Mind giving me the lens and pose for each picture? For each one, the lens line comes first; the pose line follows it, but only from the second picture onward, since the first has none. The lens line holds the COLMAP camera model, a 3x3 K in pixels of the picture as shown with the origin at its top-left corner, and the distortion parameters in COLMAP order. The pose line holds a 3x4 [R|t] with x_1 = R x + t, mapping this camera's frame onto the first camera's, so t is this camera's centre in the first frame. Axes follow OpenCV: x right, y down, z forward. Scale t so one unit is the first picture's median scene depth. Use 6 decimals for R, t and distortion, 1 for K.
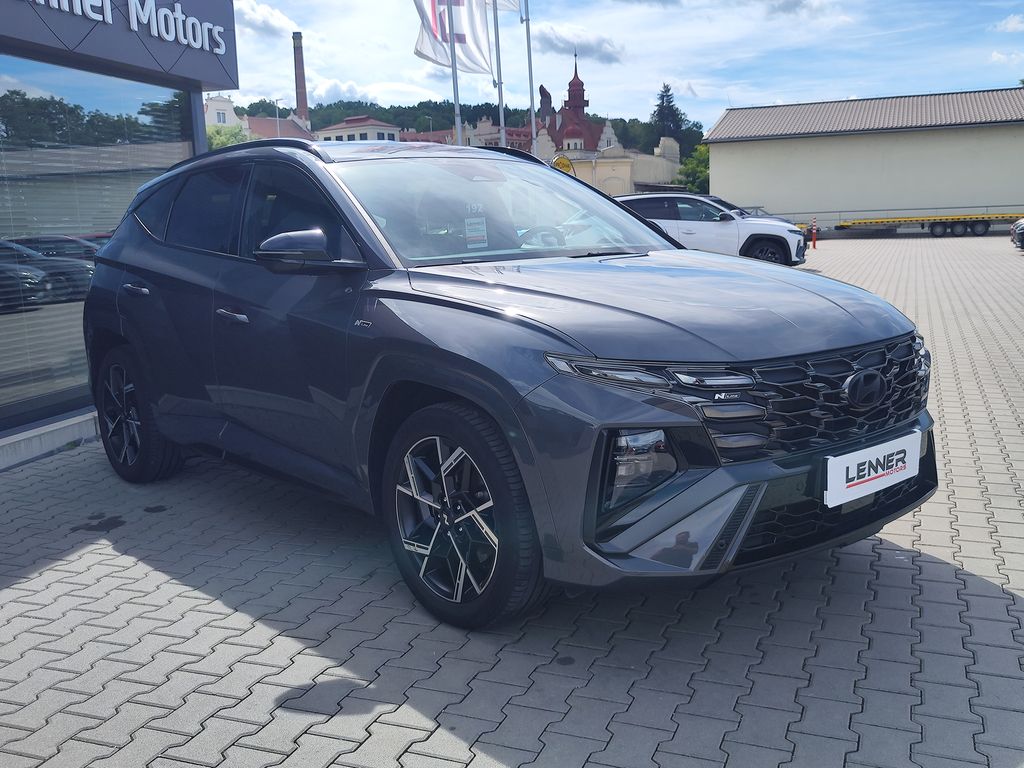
lens RADIAL K [[1023.2, 0, 512.0], [0, 1023.2, 384.0], [0, 0, 1]] dist [0.002183, 0.014332]
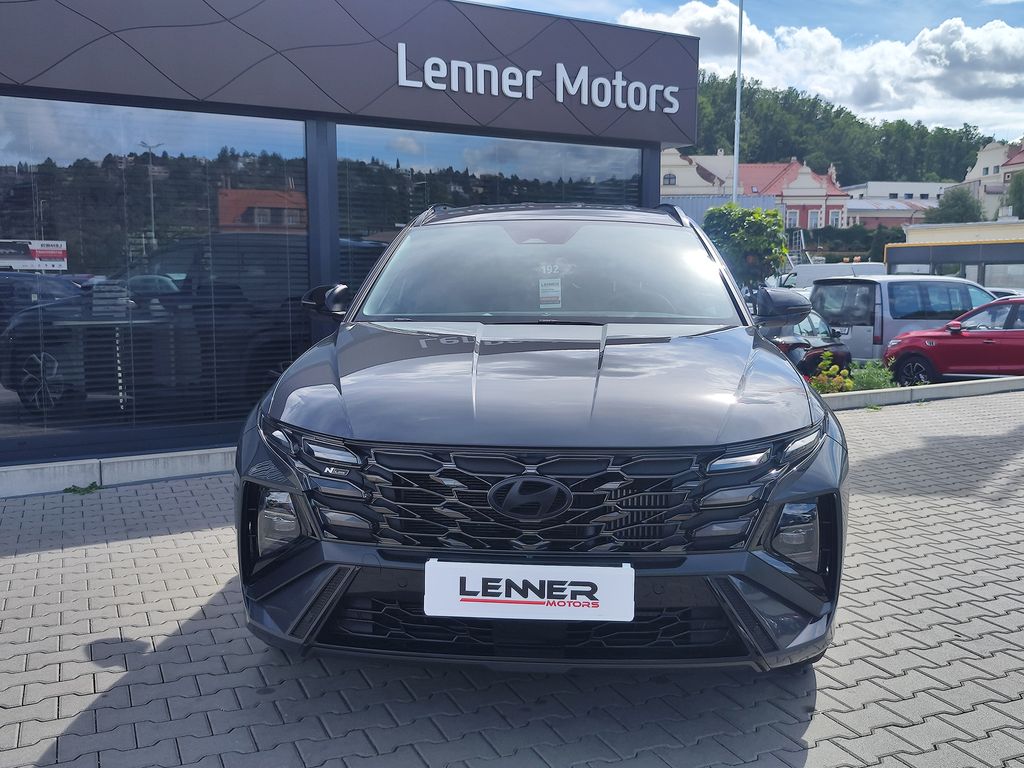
lens RADIAL K [[1023.2, 0, 512.0], [0, 1023.2, 384.0], [0, 0, 1]] dist [0.002183, 0.014332]
pose [[0.709754, 0.113913, -0.695179, 0.652028], [-0.137901, 0.990213, 0.021466, -0.075553], [0.690820, 0.080630, 0.718516, 0.254389]]
